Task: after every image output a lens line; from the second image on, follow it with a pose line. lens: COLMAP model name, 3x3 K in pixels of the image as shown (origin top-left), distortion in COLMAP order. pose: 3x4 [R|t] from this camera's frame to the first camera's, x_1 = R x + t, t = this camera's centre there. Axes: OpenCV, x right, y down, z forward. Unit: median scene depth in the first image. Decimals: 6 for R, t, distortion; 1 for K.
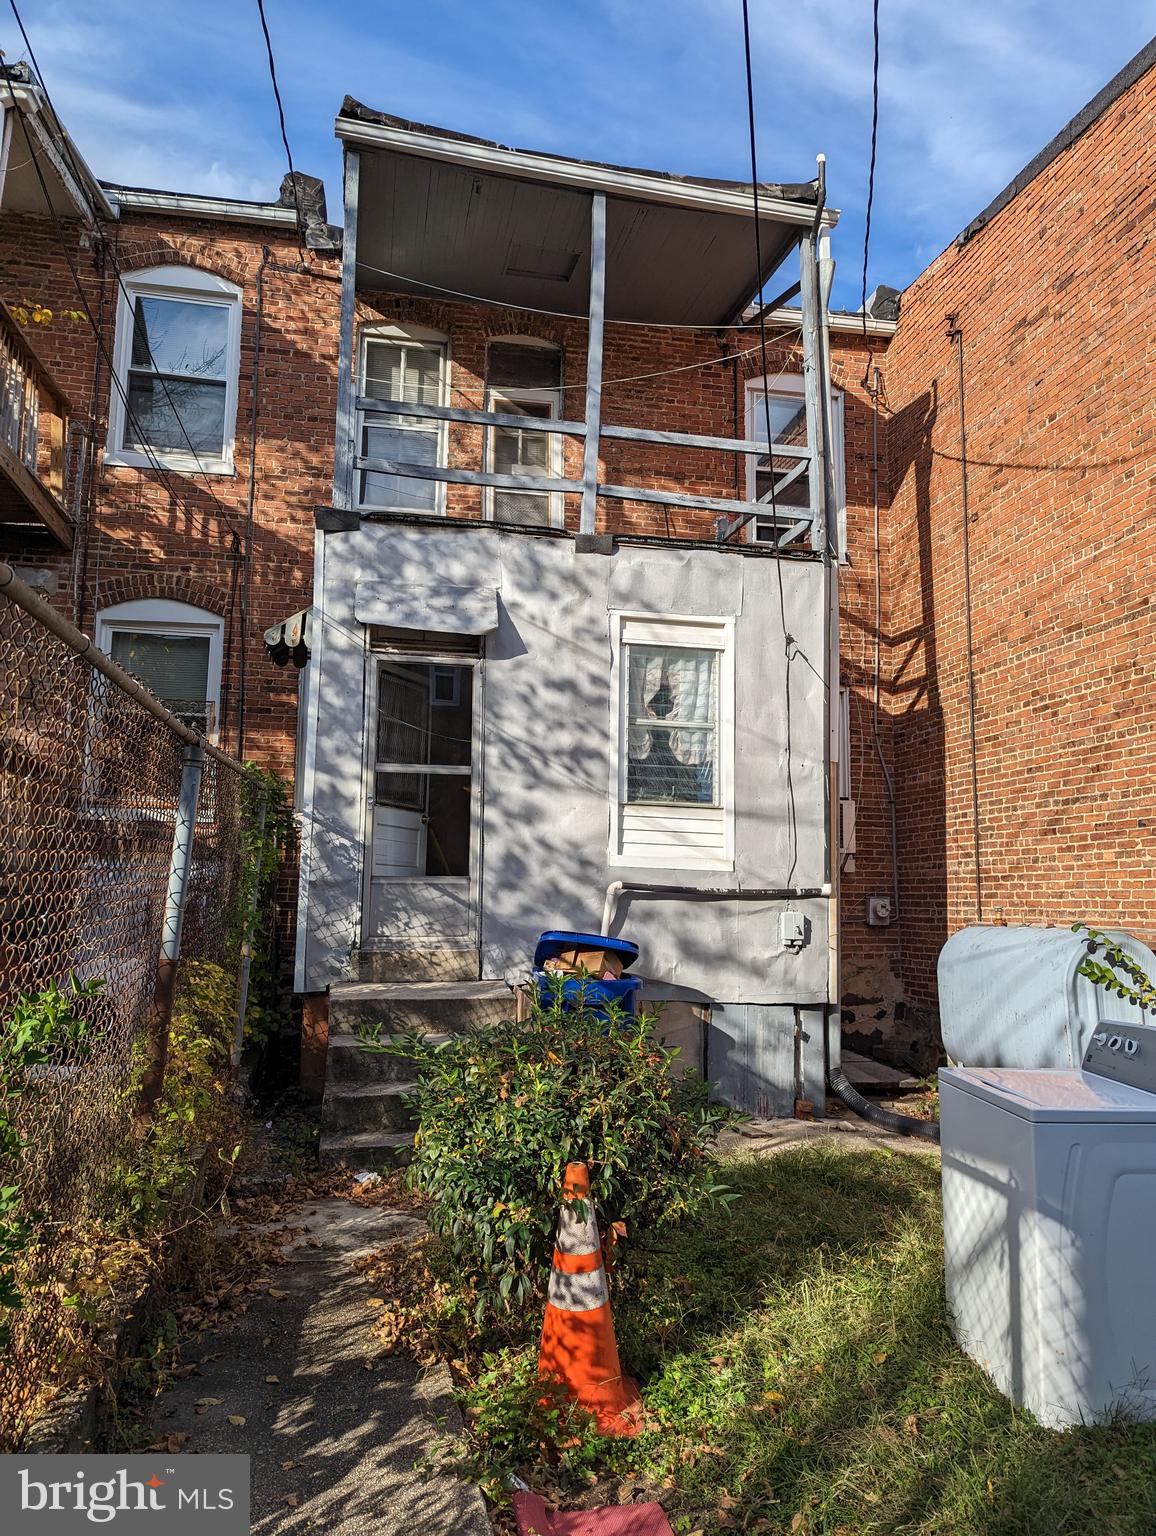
lens RADIAL K [[1089.0, 0, 576.8], [0, 1089.0, 768.6], [0, 0, 1]] dist [0.051917, -0.044294]
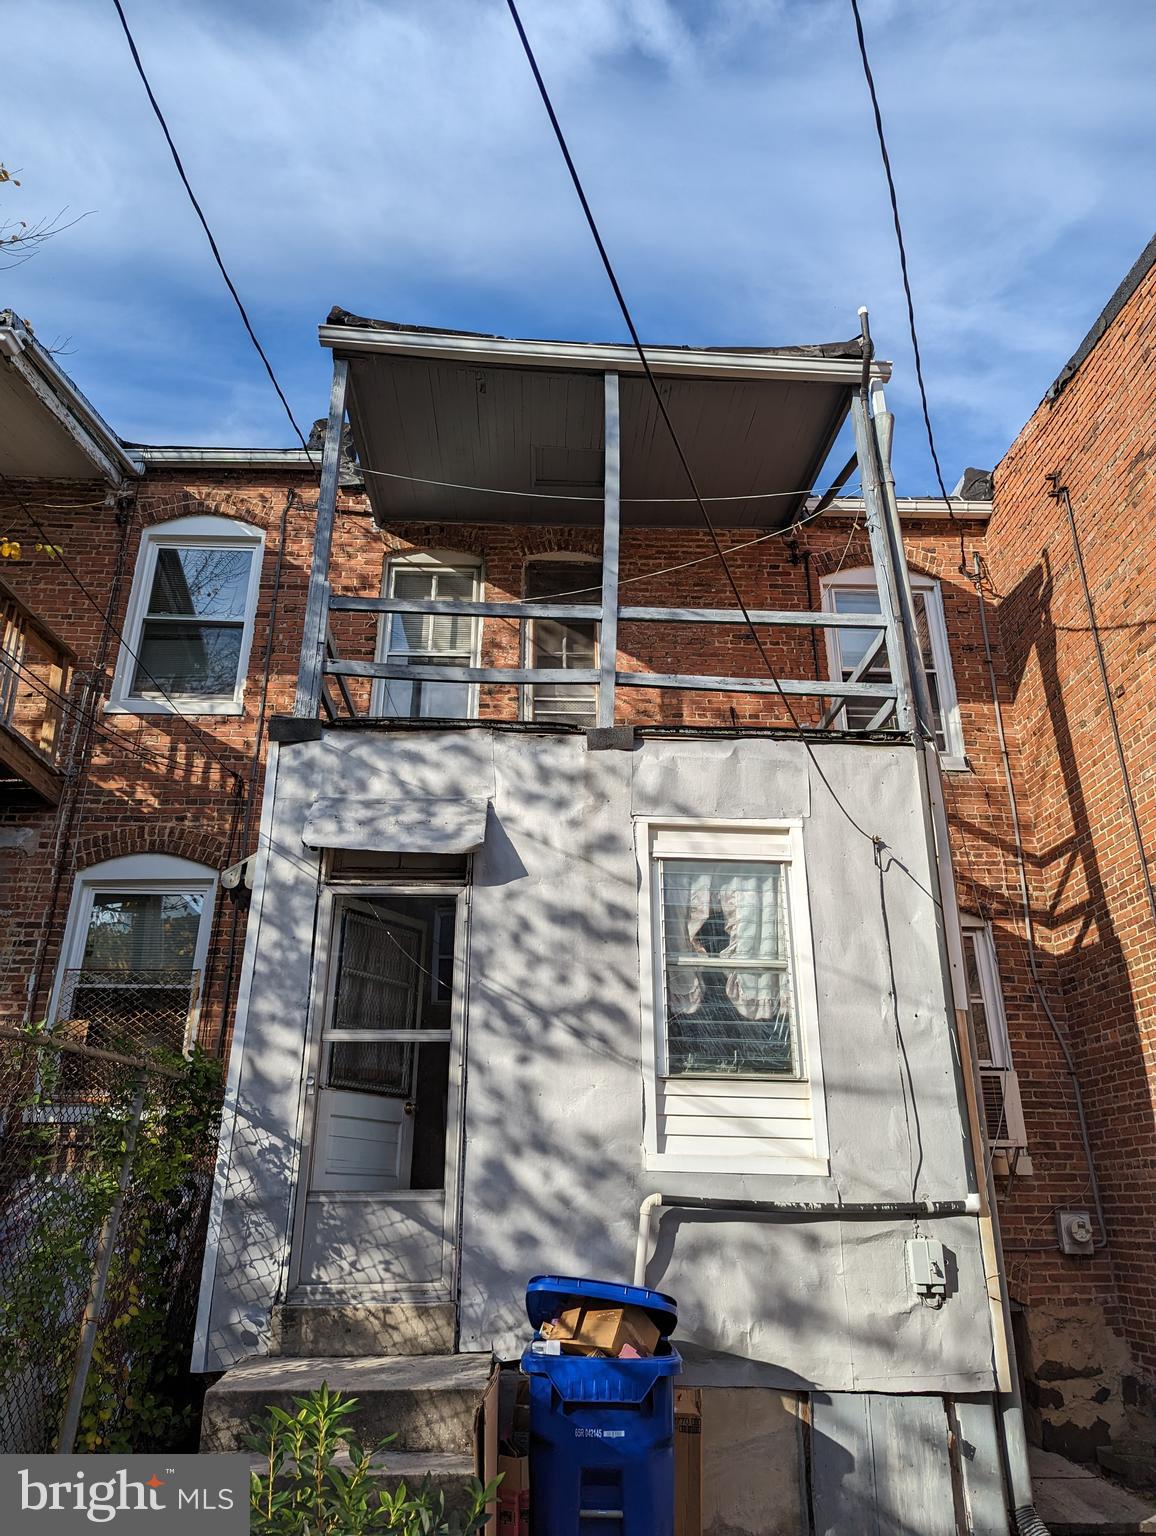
lens RADIAL K [[1089.0, 0, 574.0], [0, 1089.0, 758.9], [0, 0, 1]] dist [0.051917, -0.044294]
pose [[0.987466, -0.070578, -0.141172, 0.095581], [0.030200, 0.962411, -0.269911, 0.021694], [0.154915, 0.262265, 0.952480, 0.228383]]
